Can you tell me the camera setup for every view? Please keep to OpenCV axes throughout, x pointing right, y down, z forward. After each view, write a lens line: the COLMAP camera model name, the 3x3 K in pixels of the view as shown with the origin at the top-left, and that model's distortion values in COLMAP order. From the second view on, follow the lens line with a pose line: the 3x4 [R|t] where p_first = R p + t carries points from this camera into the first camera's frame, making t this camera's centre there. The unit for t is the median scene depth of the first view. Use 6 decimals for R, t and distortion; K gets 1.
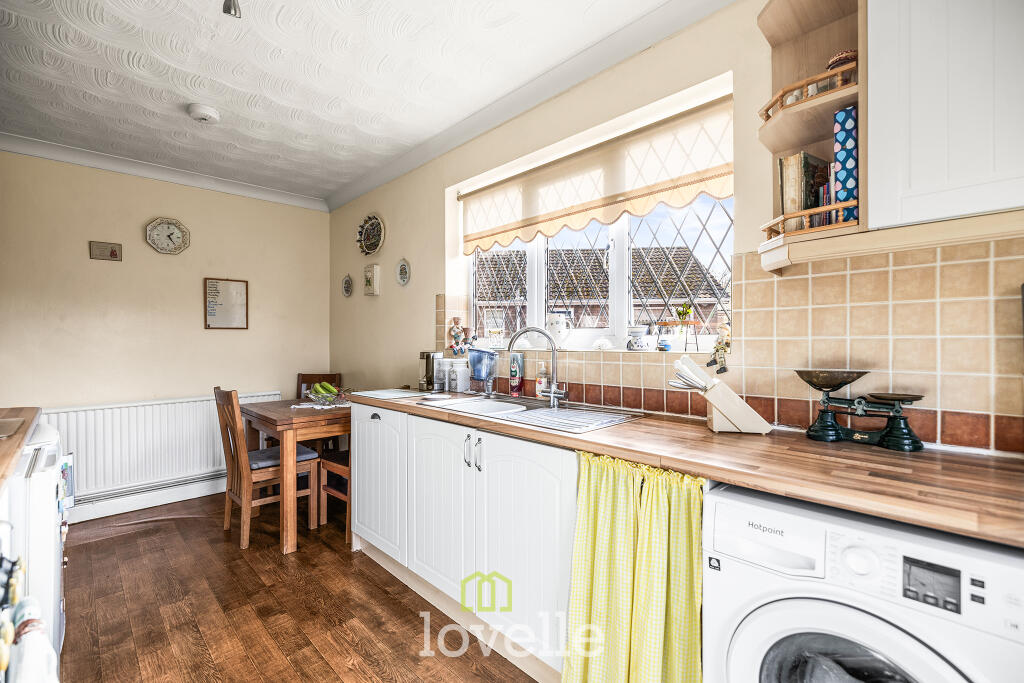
lens RADIAL K [[459.7, 0, 512.0], [0, 459.7, 341.5], [0, 0, 1]] dist [-0.000565, 0.000008]
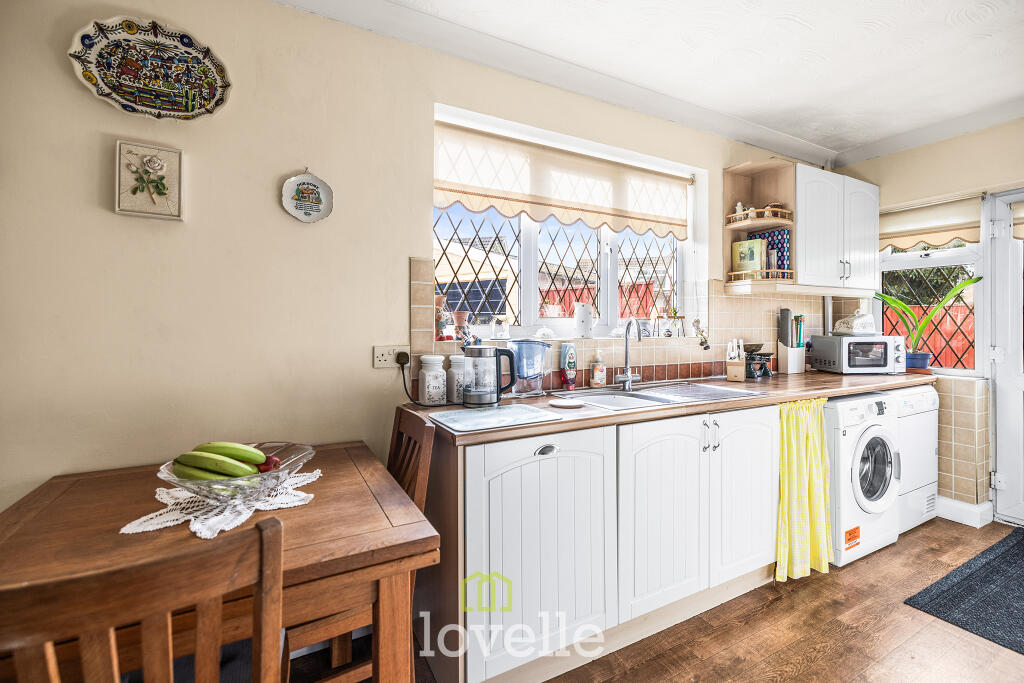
lens RADIAL K [[443.0, 0, 512.2], [0, 443.0, 326.0], [0, 0, 1]] dist [-0.000862, 0.000073]
pose [[0.263302, 0.007754, 0.964682, -0.938088], [0.004246, 0.999949, -0.009197, -0.002087], [-0.964704, 0.006518, 0.263255, 0.932753]]
